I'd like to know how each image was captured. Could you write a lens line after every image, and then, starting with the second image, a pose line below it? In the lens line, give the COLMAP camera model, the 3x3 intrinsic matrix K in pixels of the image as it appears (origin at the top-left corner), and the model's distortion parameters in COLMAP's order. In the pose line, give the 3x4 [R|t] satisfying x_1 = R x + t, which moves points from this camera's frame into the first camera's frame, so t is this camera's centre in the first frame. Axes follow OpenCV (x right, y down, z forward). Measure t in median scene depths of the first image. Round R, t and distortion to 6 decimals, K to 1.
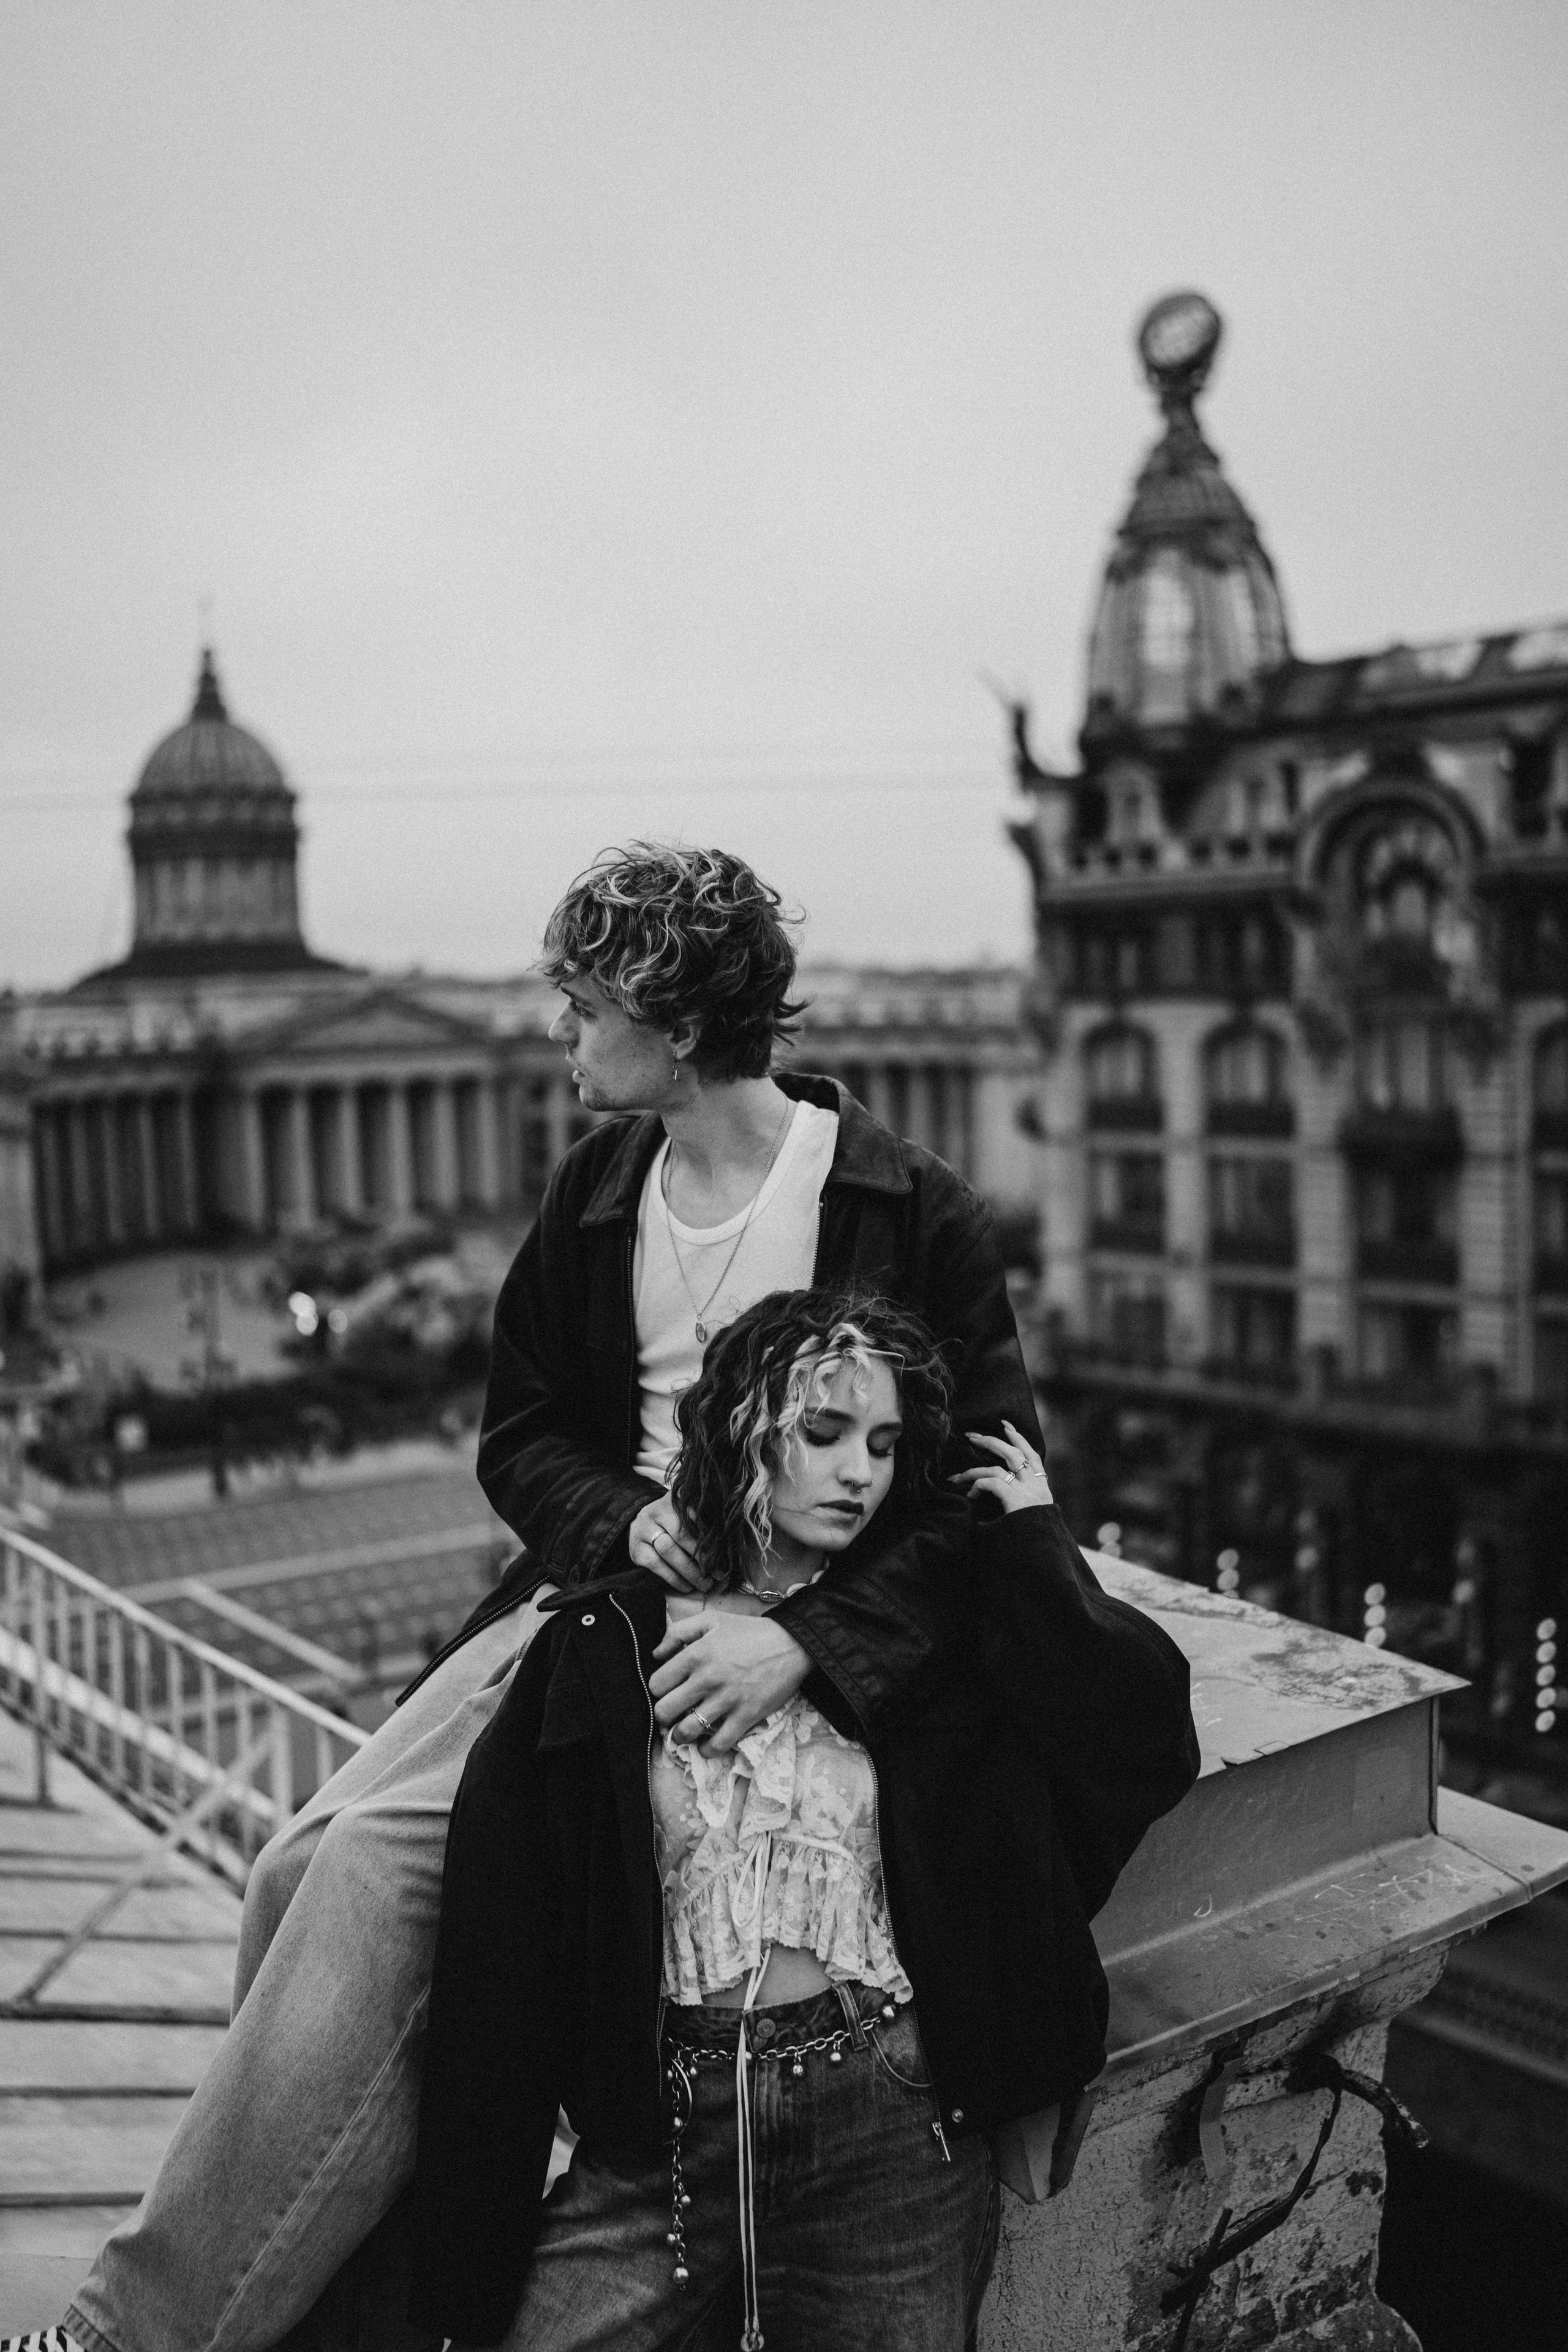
lens RADIAL K [[2302.5, 0, 772.0], [0, 2302.5, 1180.9], [0, 0, 1]] dist [-0.148453, 0.000000]
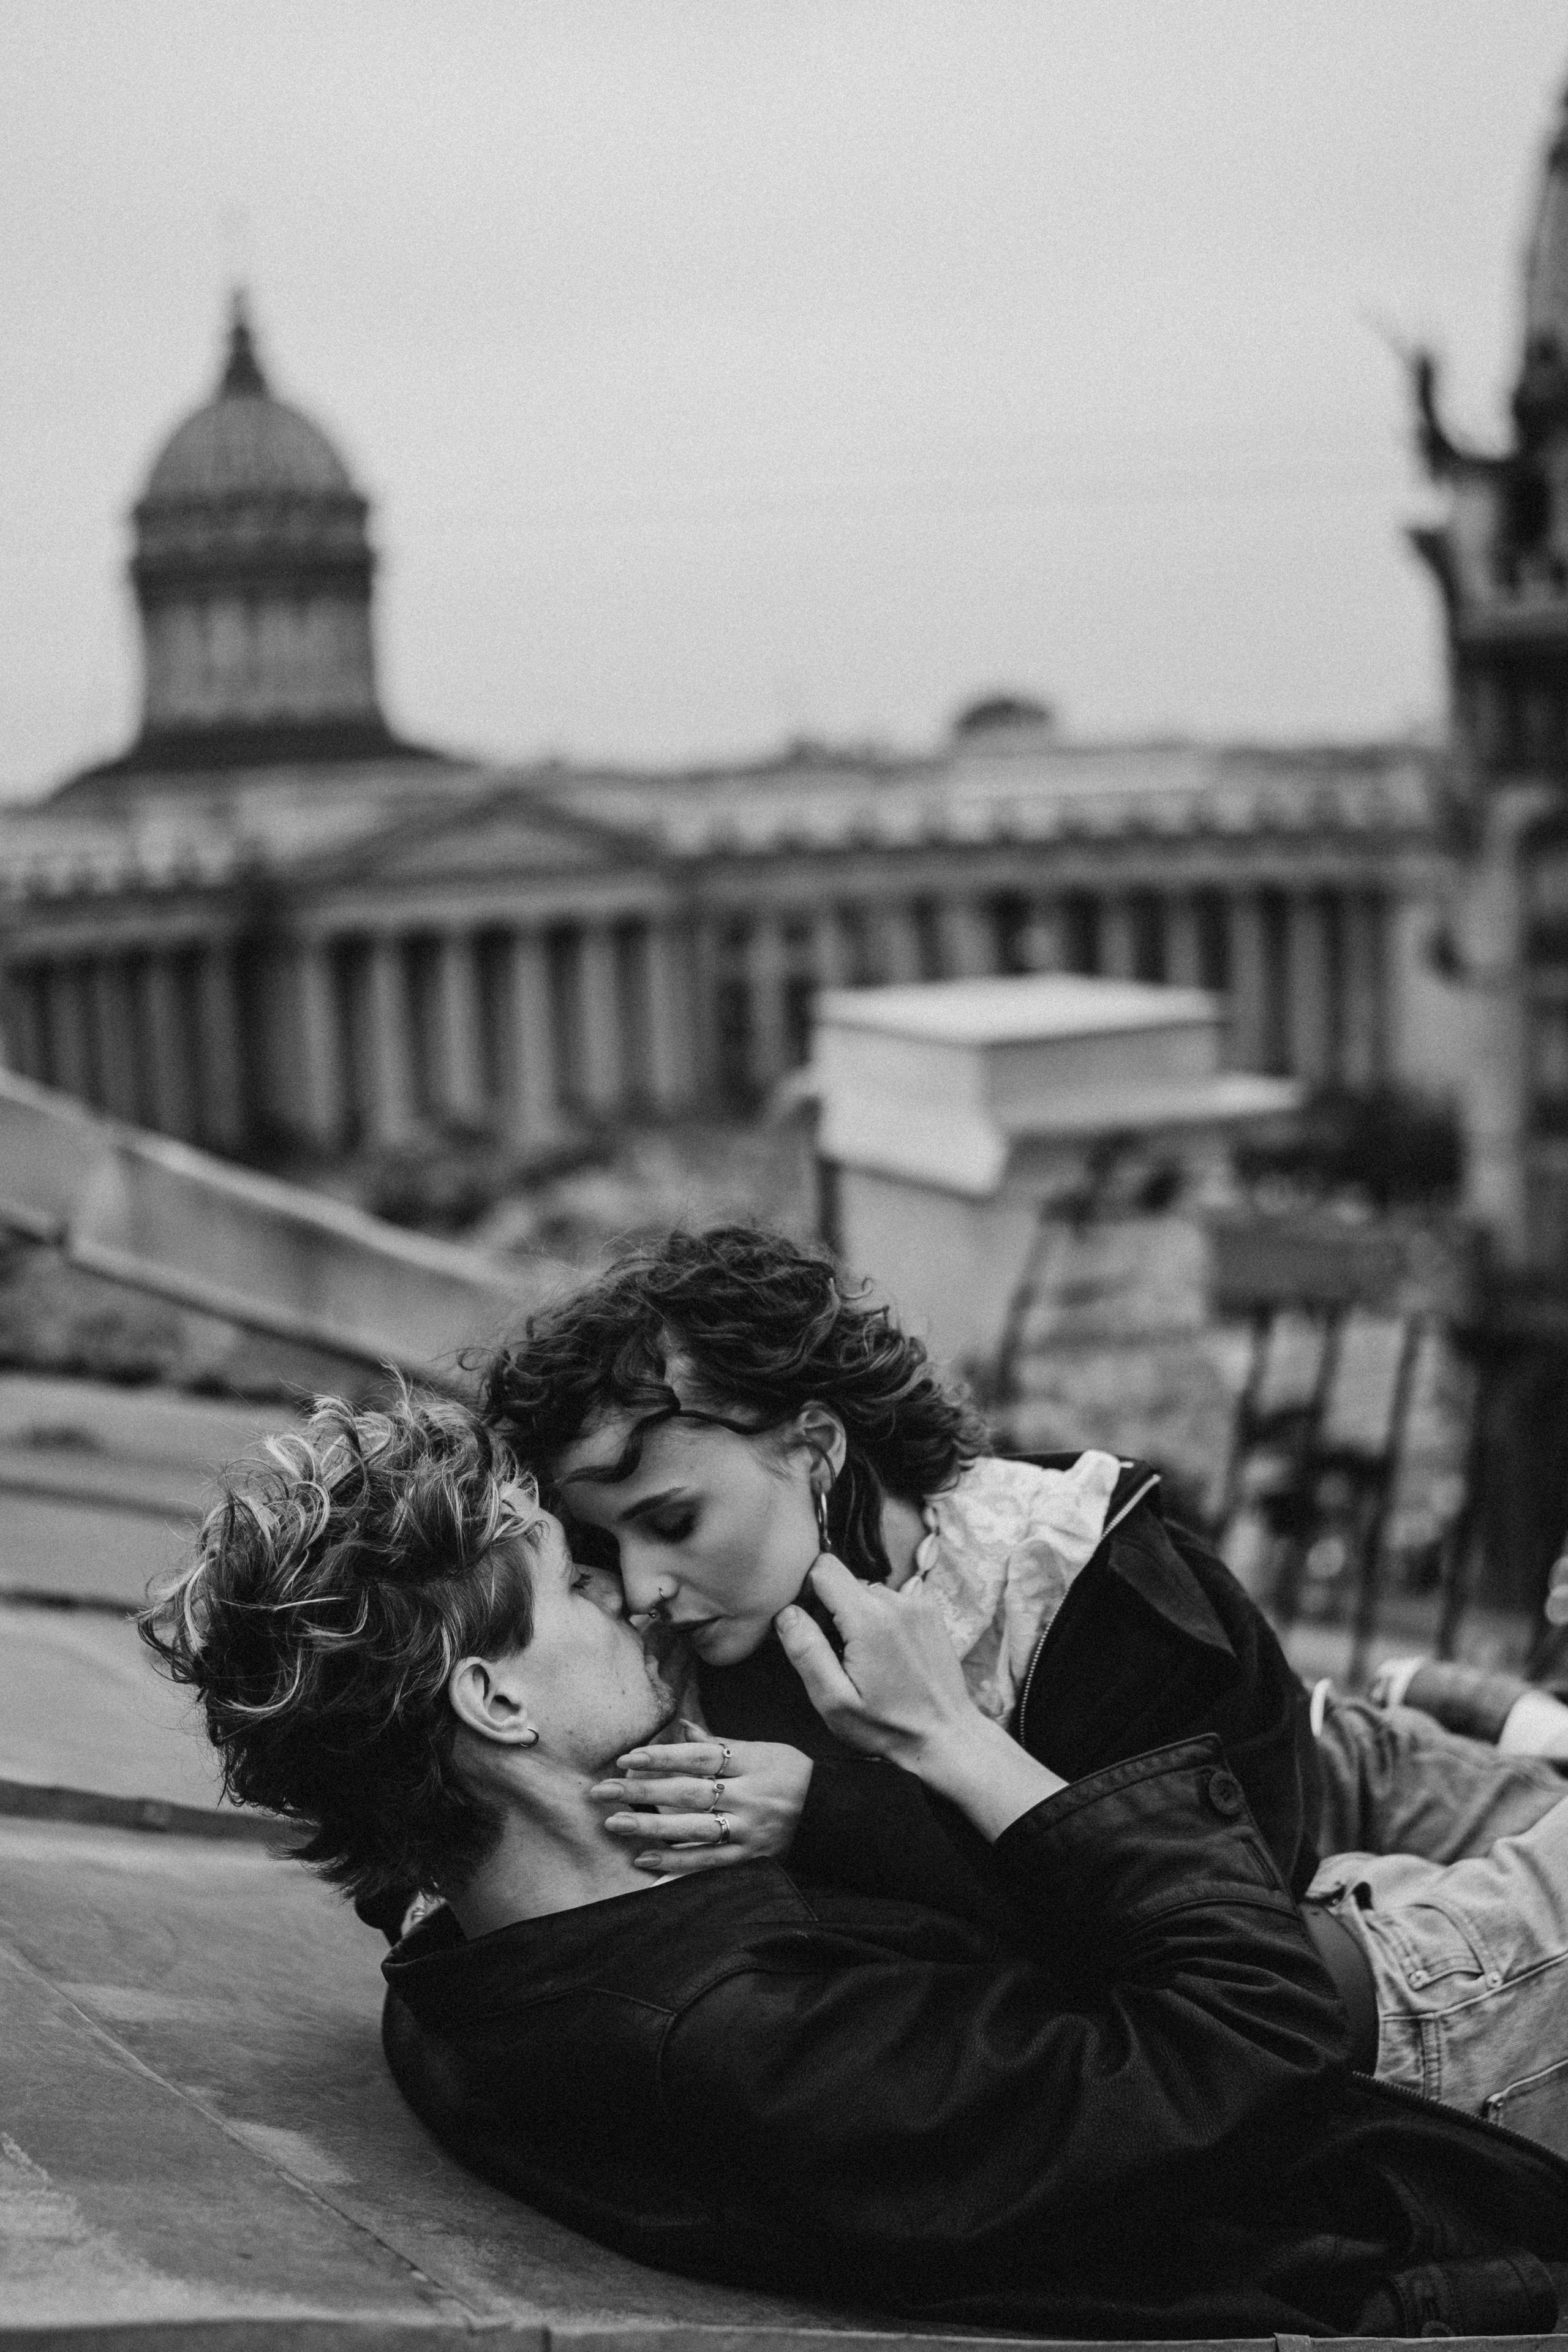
lens RADIAL K [[3505.4, 0, 697.4], [0, 3505.4, 1193.3], [0, 0, 1]] dist [-0.159994, 0.000000]
pose [[0.993624, -0.005776, -0.112594, 0.005884], [0.009495, 0.999426, 0.032526, 0.009491], [0.112342, -0.033388, 0.993109, -0.071054]]
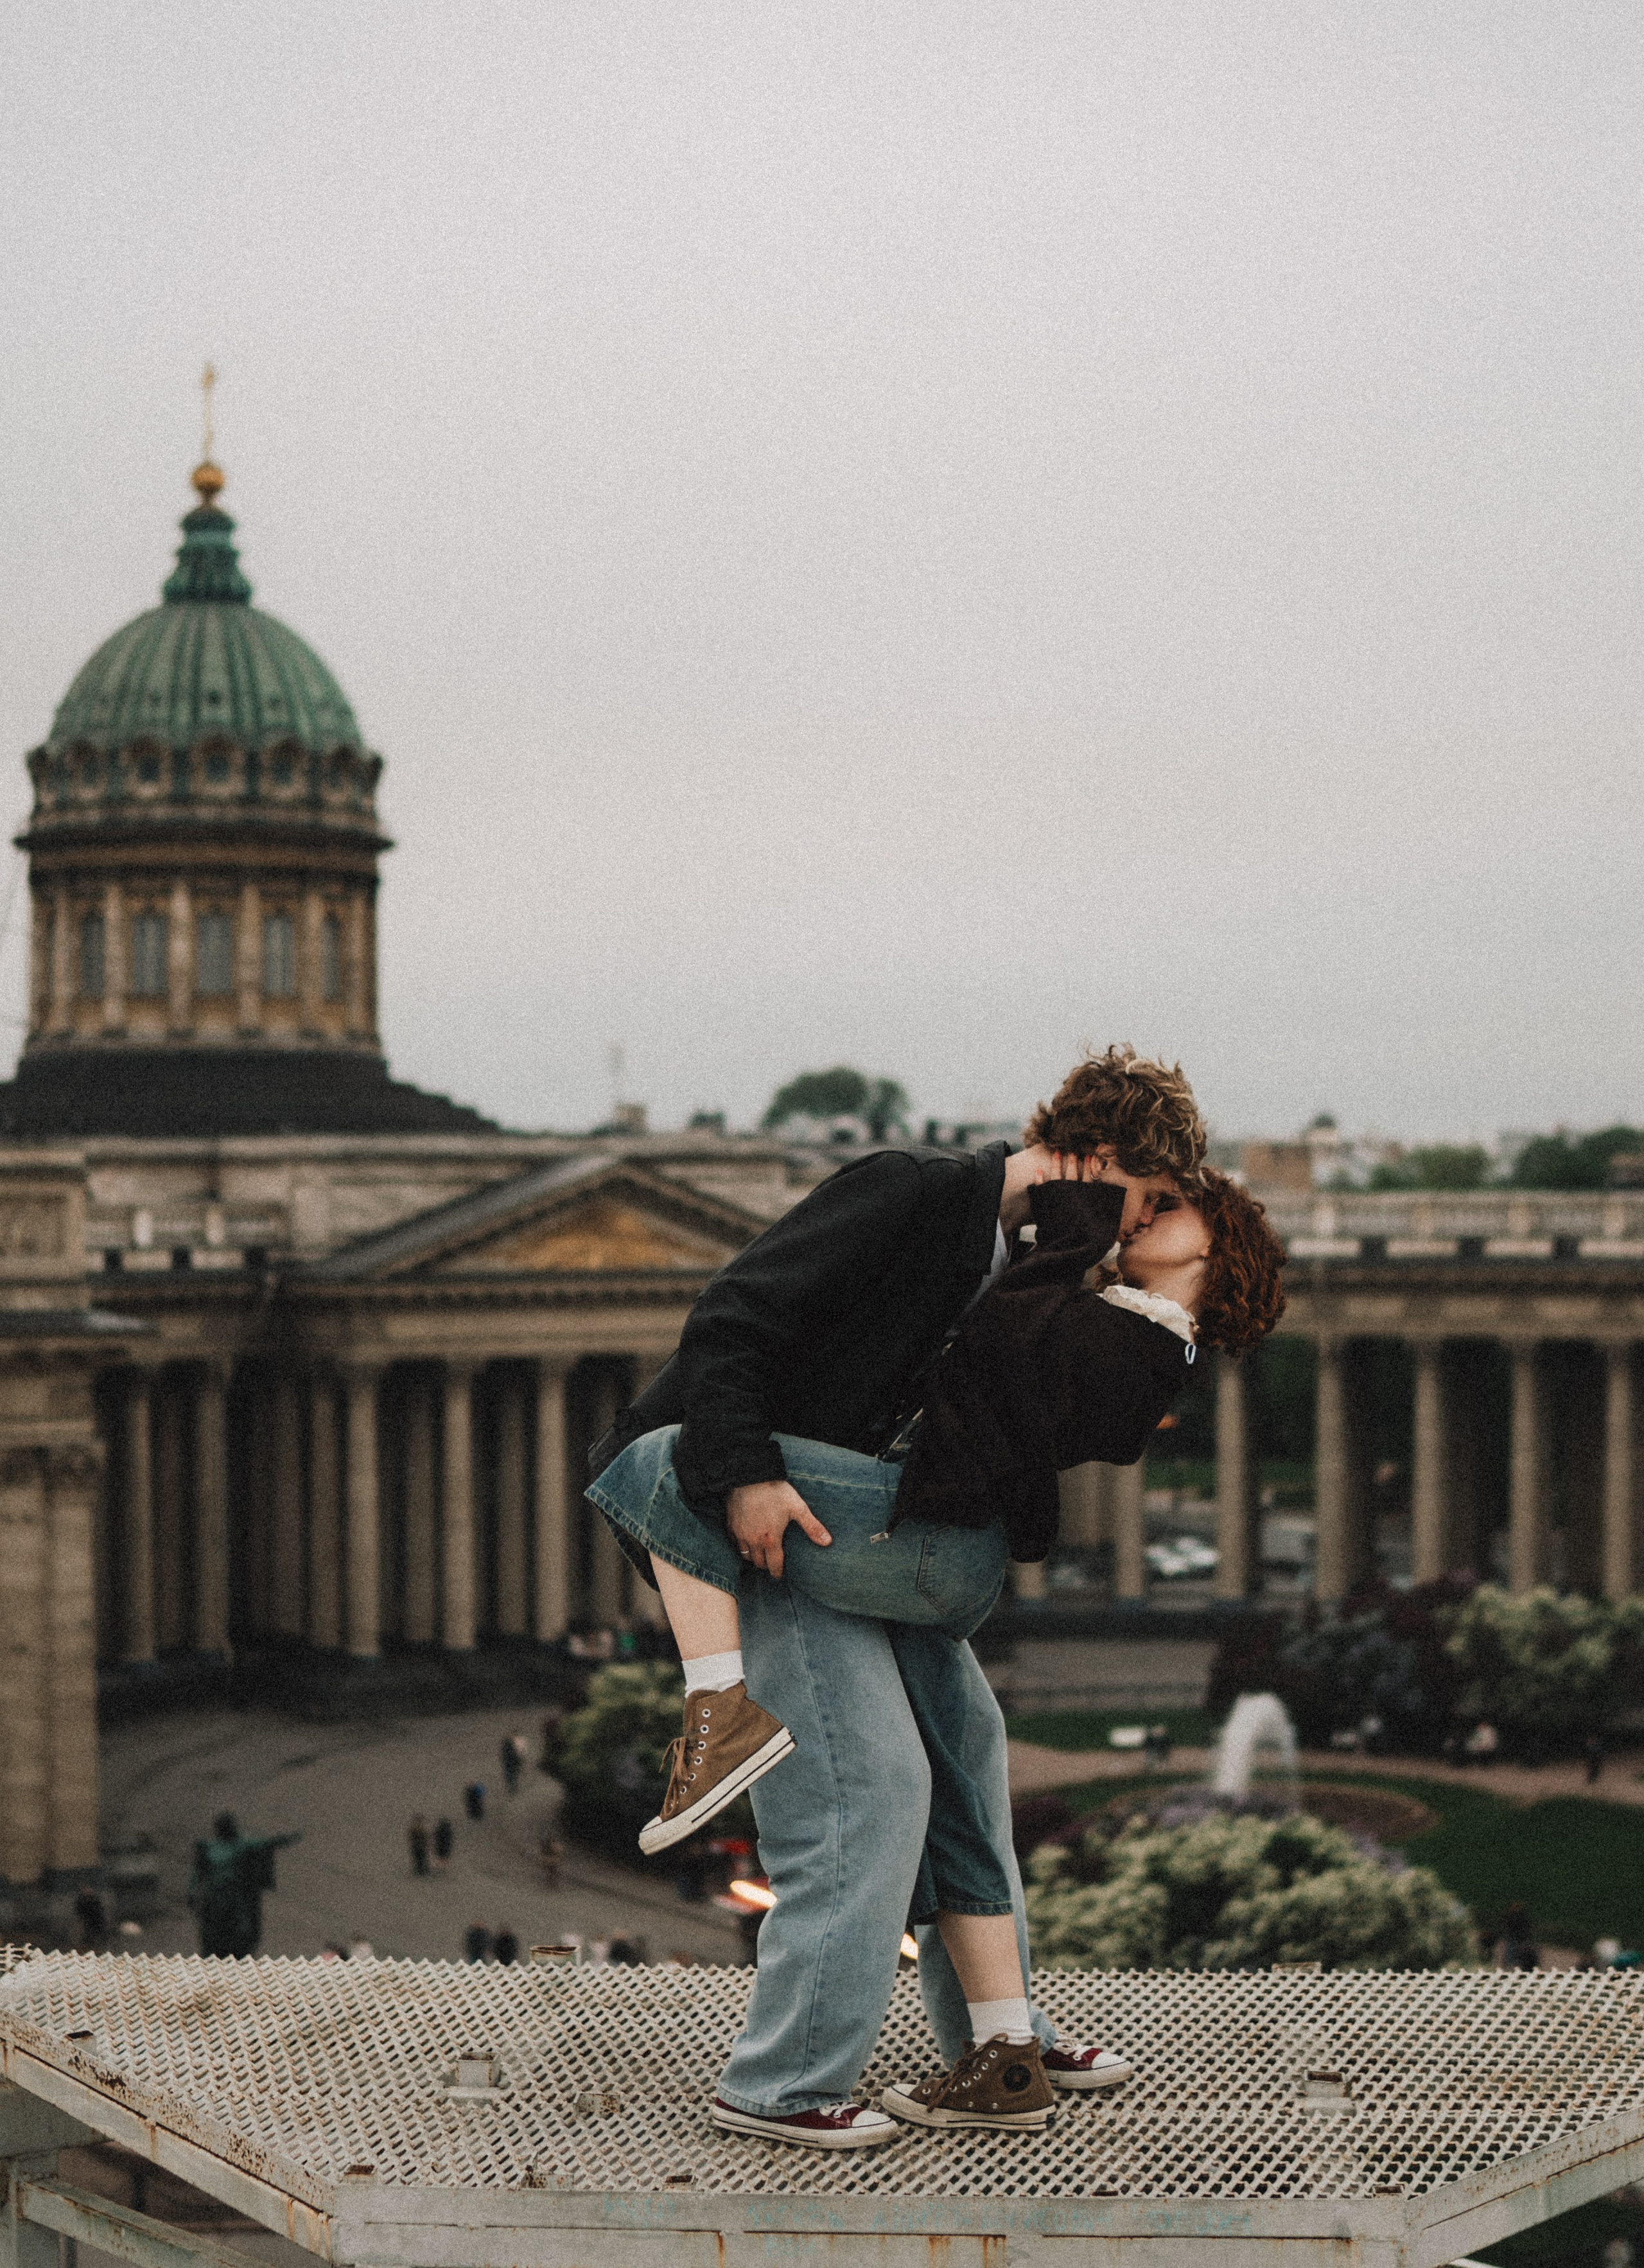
lens RADIAL K [[3980.4, 0, 871.5], [0, 3980.4, 1022.5], [0, 0, 1]] dist [-0.155432, 0.000000]
pose [[0.998893, 0.031507, 0.034915, -0.429243], [-0.027007, 0.992088, -0.122608, -0.035123], [-0.038502, 0.121530, 0.991841, 0.478056]]
